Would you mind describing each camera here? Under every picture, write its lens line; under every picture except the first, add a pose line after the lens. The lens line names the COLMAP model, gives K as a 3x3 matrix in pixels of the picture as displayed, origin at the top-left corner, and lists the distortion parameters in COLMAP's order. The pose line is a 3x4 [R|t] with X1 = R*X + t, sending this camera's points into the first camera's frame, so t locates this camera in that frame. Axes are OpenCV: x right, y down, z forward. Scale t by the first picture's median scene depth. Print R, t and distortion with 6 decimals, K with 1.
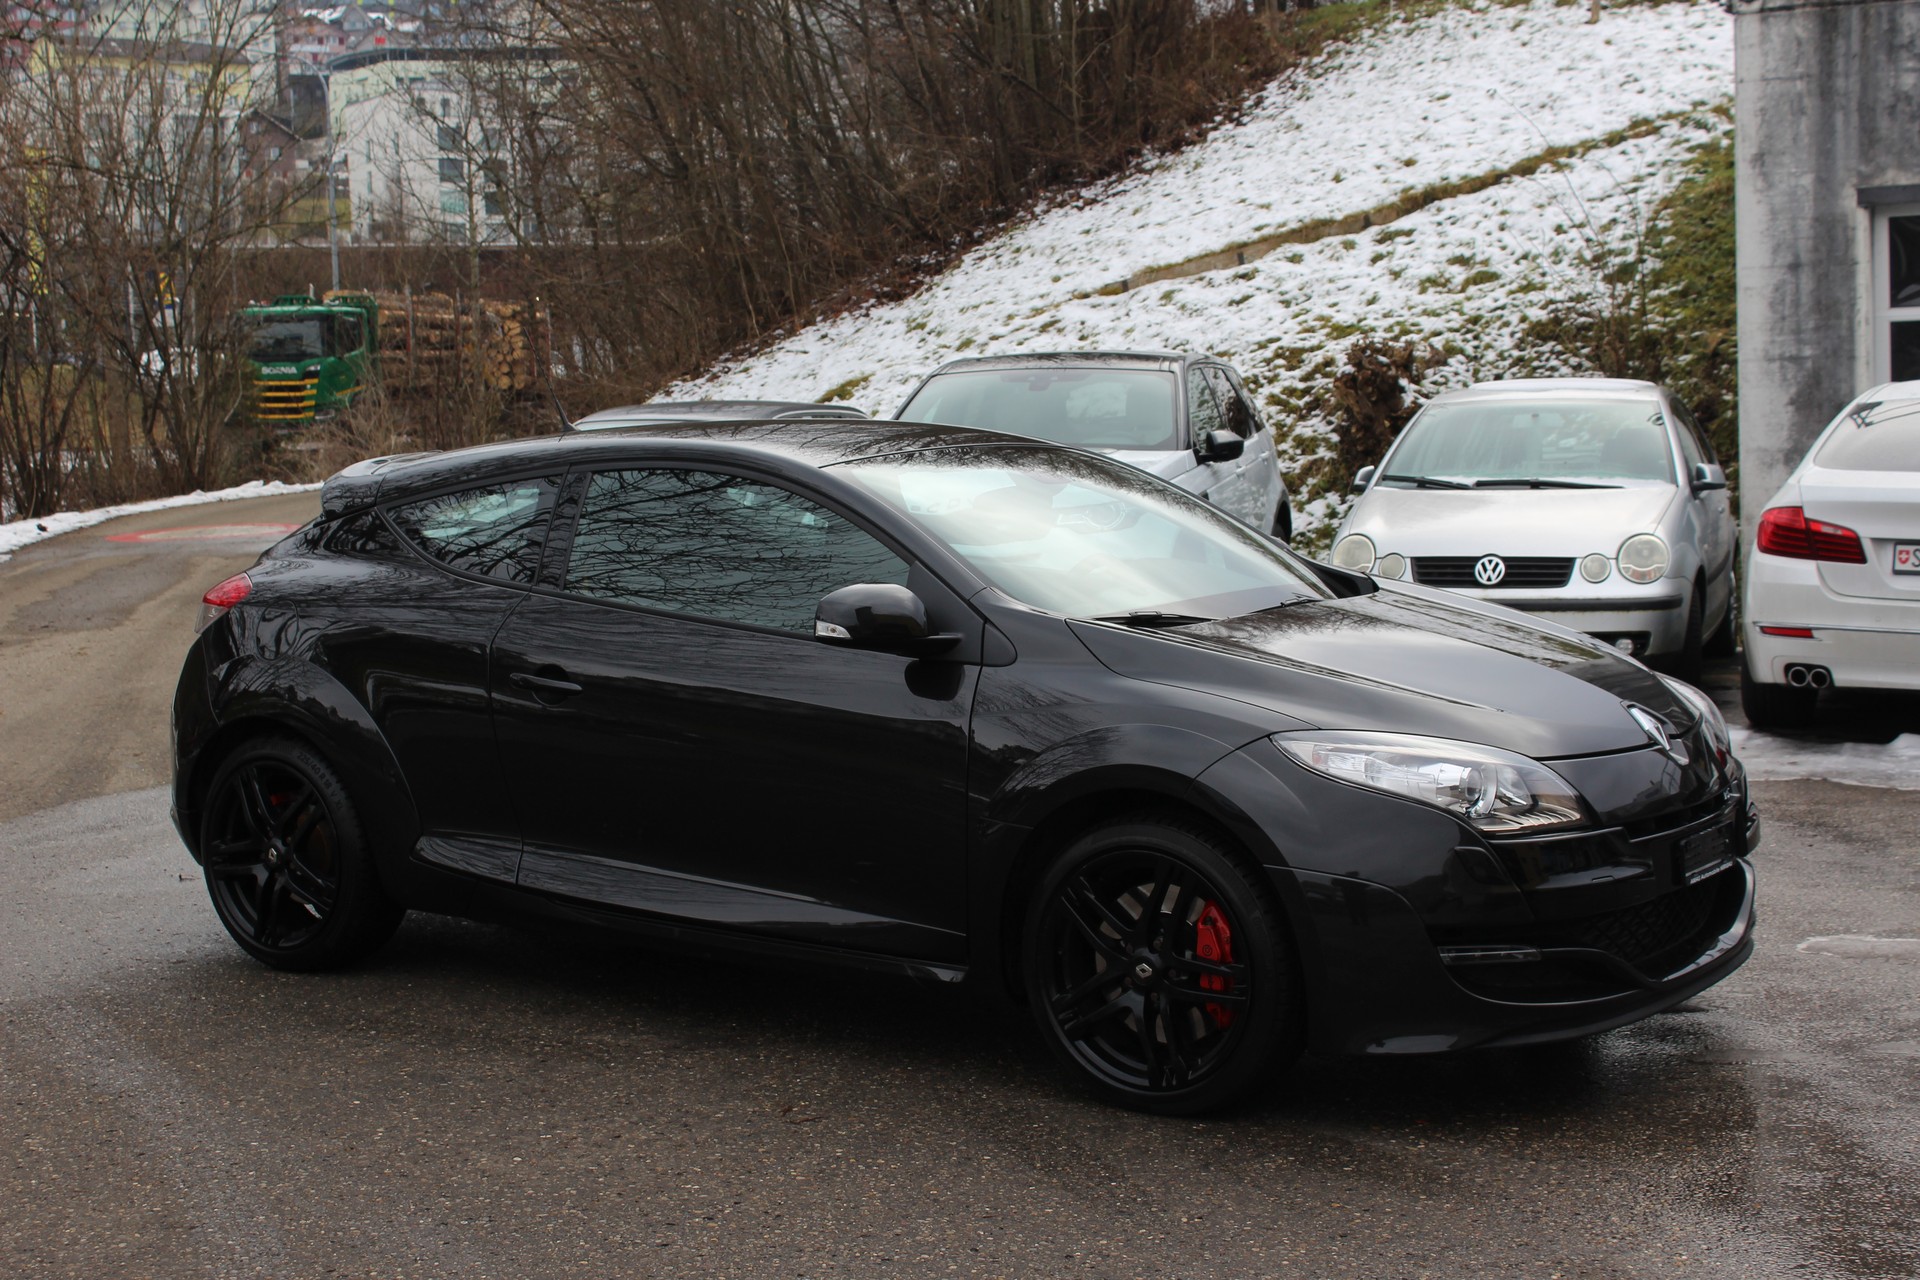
lens RADIAL K [[2932.1, 0, 960.0], [0, 2932.1, 640.0], [0, 0, 1]] dist [-0.033099, 0.100588]
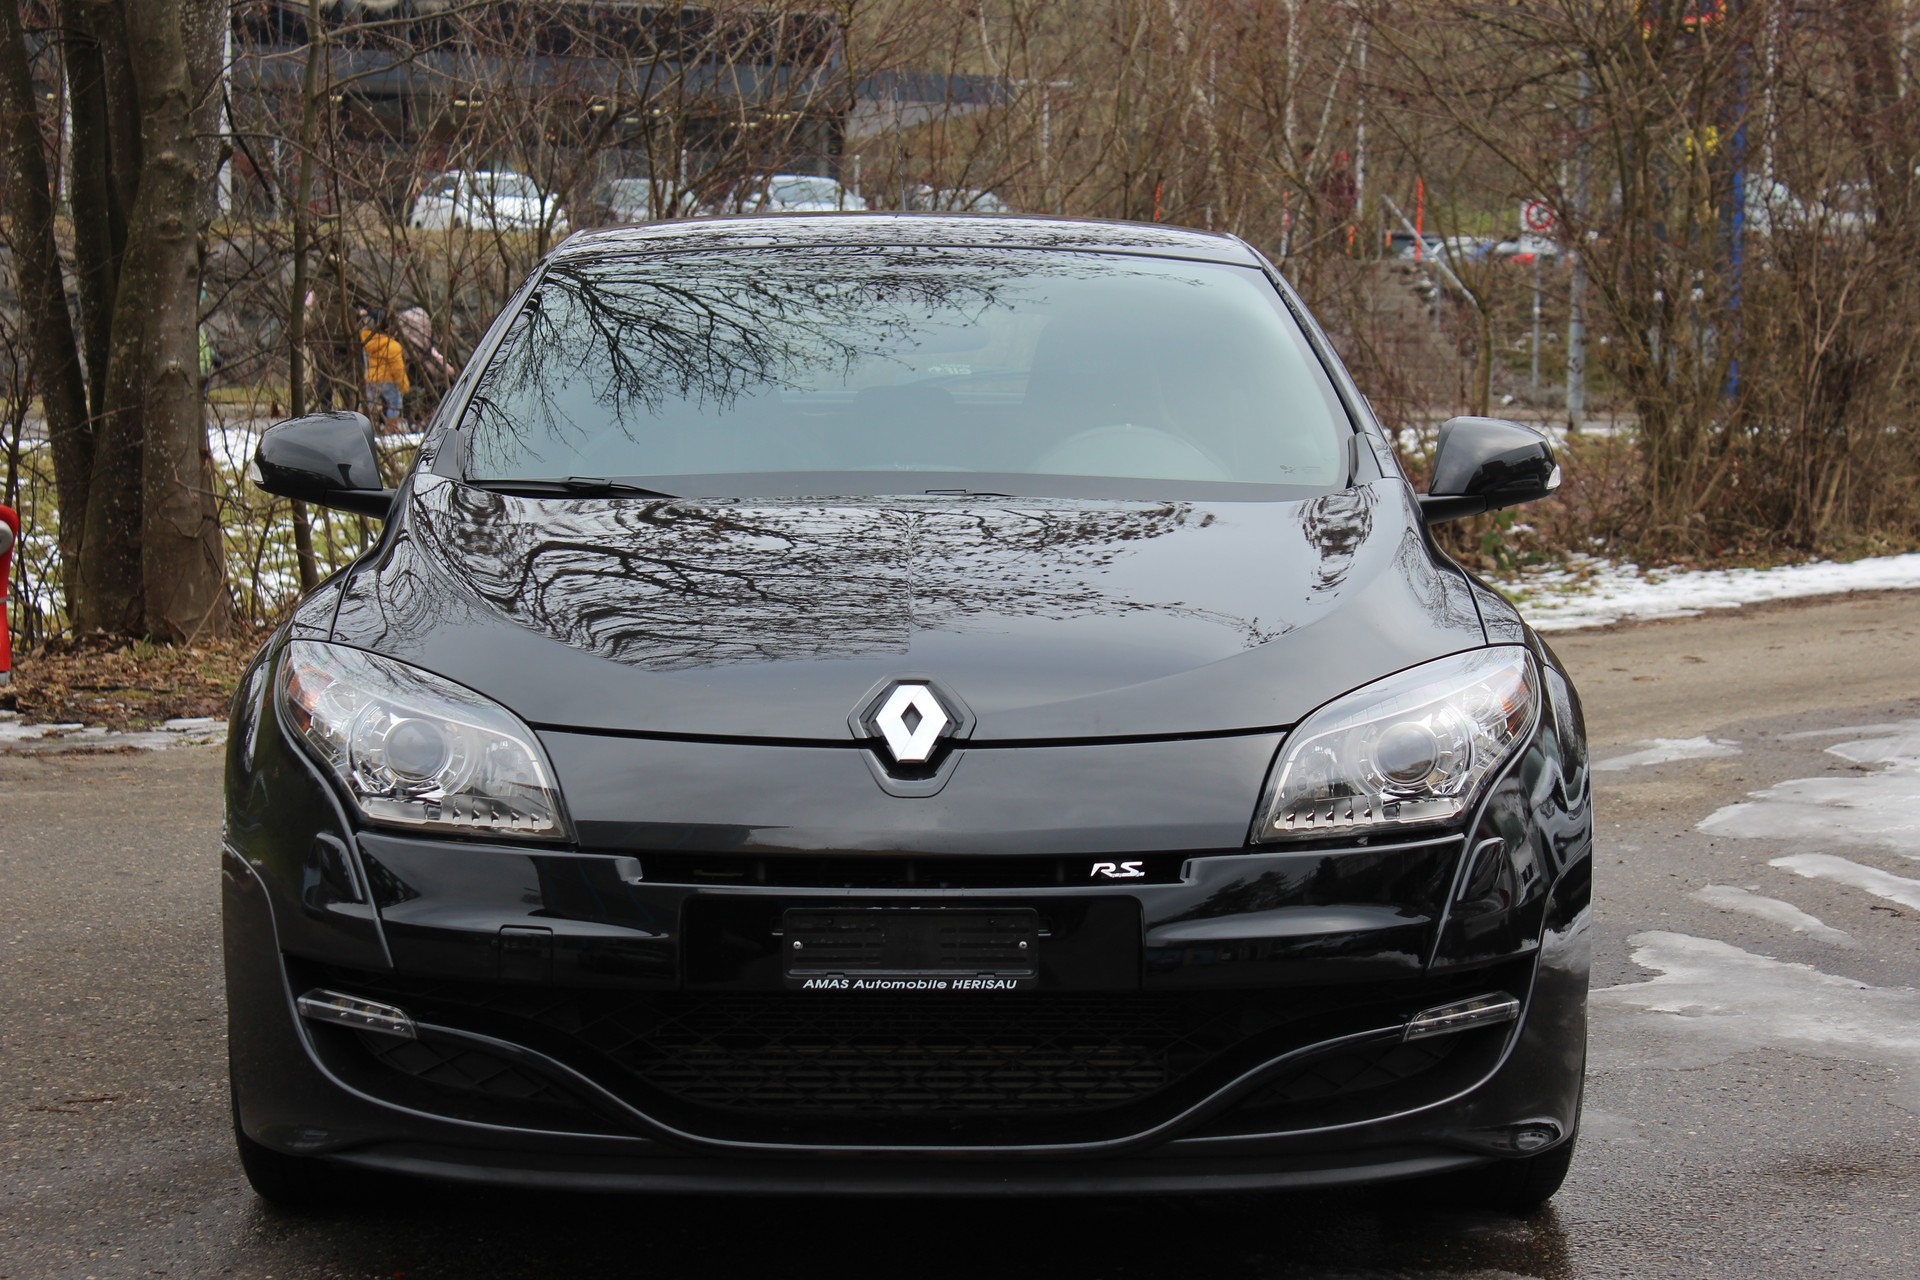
lens RADIAL K [[4243.3, 0, 960.0], [0, 4243.3, 640.0], [0, 0, 1]] dist [0.049992, 0.126047]
pose [[0.572123, 0.085877, -0.815659, 0.239959], [-0.096707, 0.994629, 0.036887, -0.004527], [0.814446, 0.057776, 0.577355, 0.138378]]
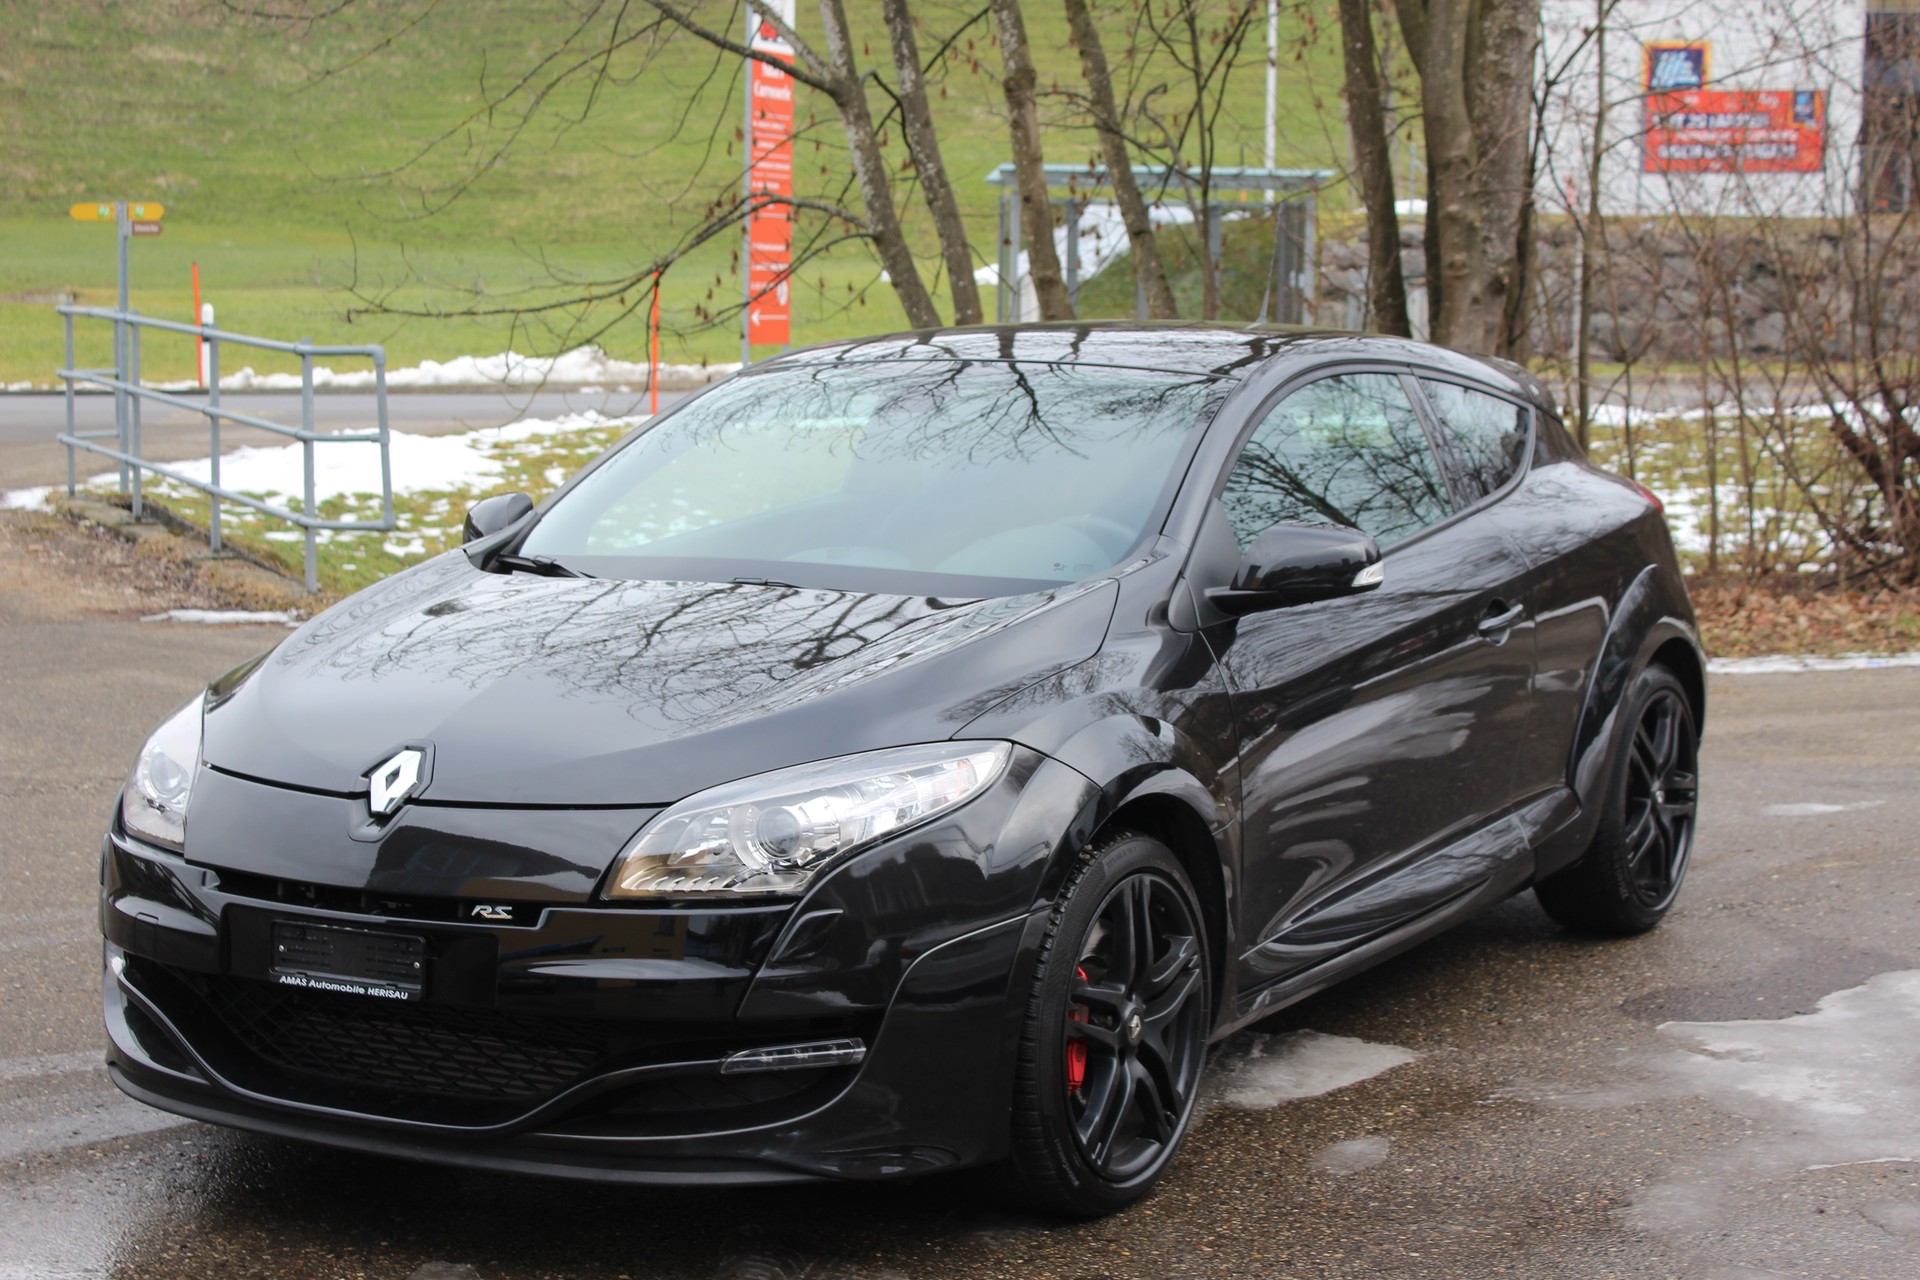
lens RADIAL K [[3418.9, 0, 960.0], [0, 3418.9, 640.0], [0, 0, 1]] dist [0.020225, -0.013380]
pose [[0.057973, 0.126527, -0.990268, 0.282843], [-0.094766, 0.988154, 0.120709, -0.031377], [0.993810, 0.086846, 0.069277, 0.281839]]
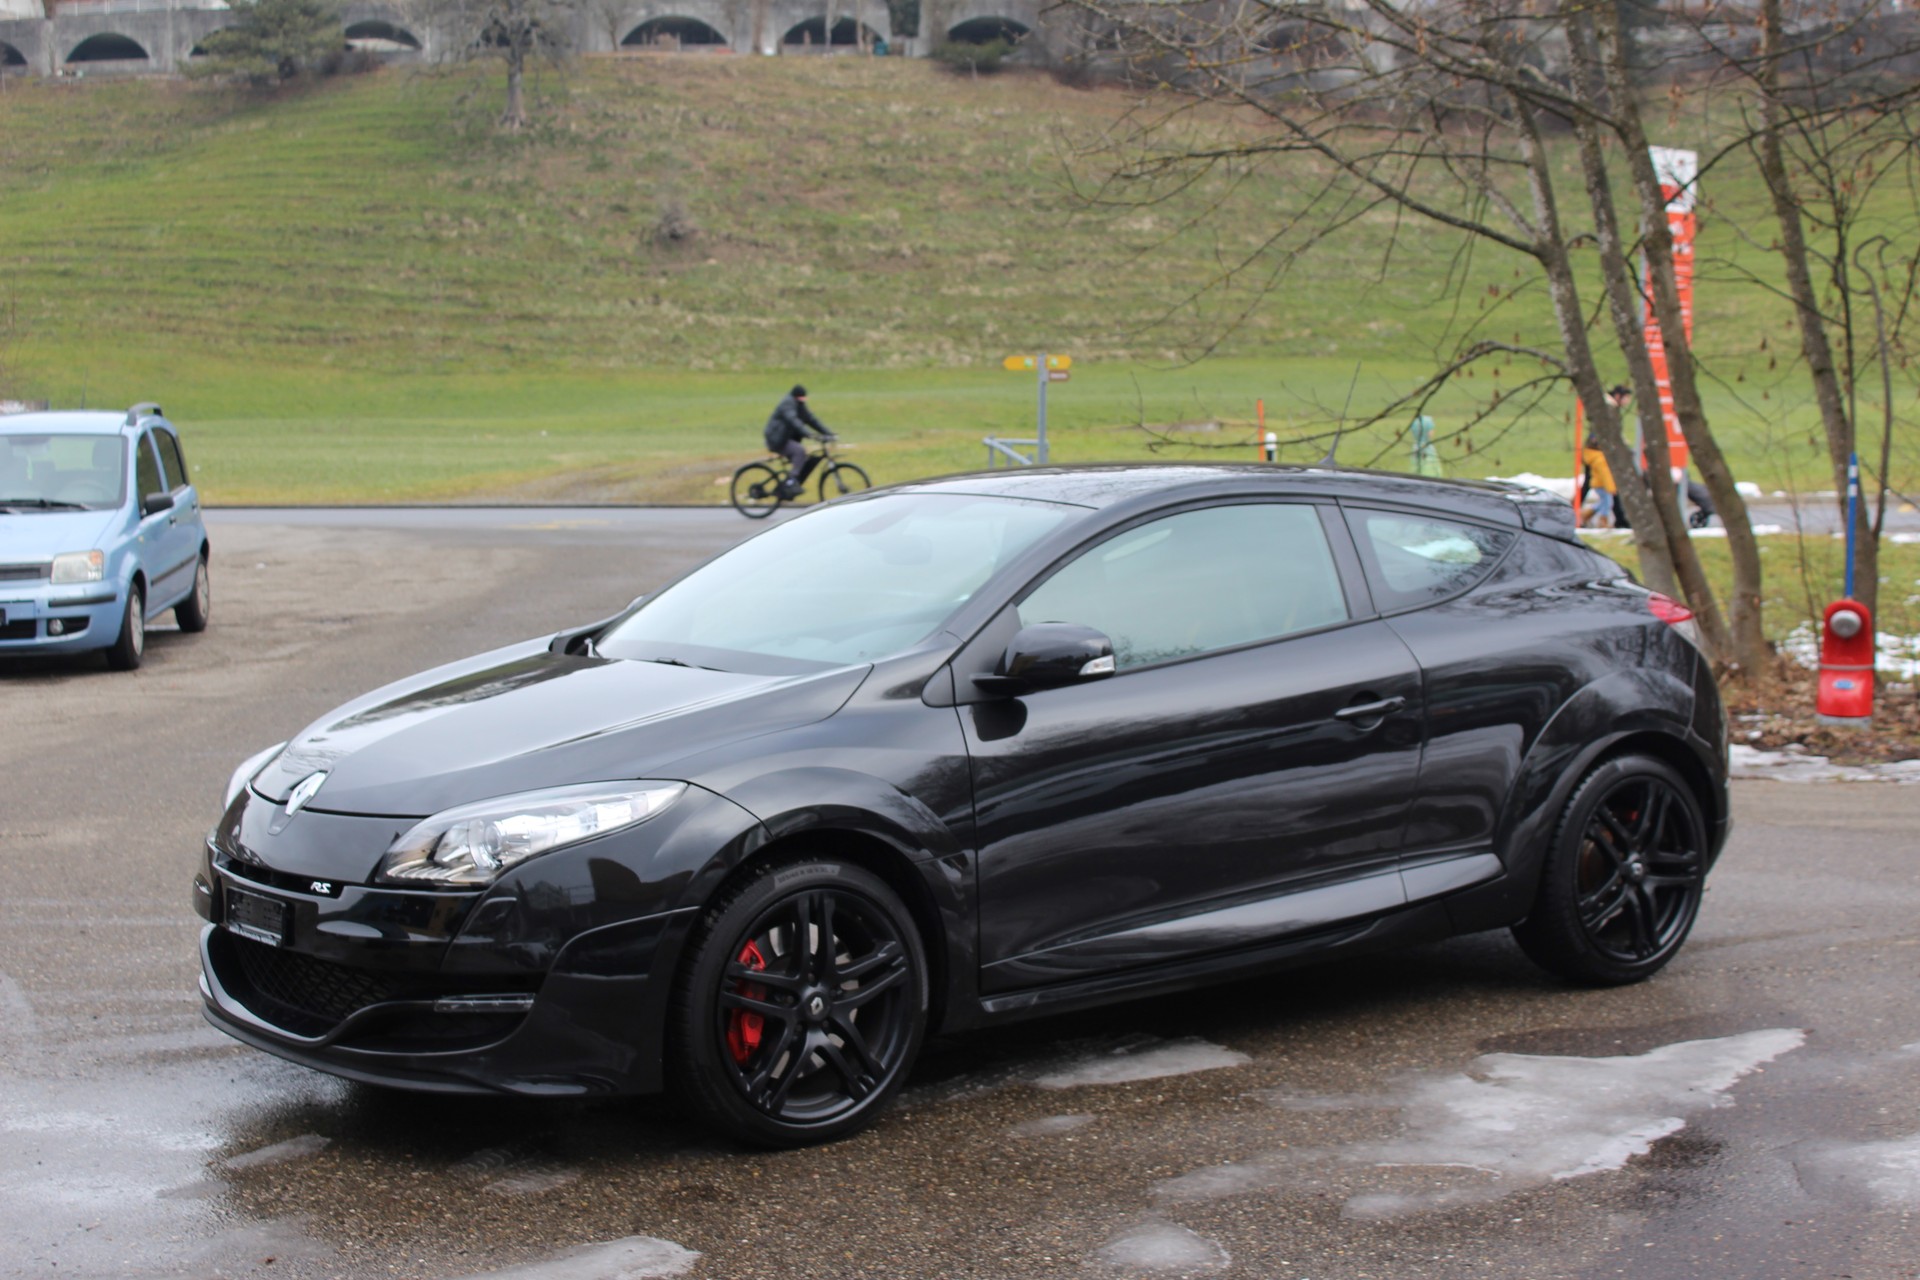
lens RADIAL K [[3009.2, 0, 960.0], [0, 3009.2, 640.0], [0, 0, 1]] dist [-0.032109, 0.155548]
pose [[-0.331245, 0.096470, -0.938600, 0.299861], [-0.072379, 0.989230, 0.127218, -0.045436], [0.940765, 0.110075, -0.320695, 0.405192]]
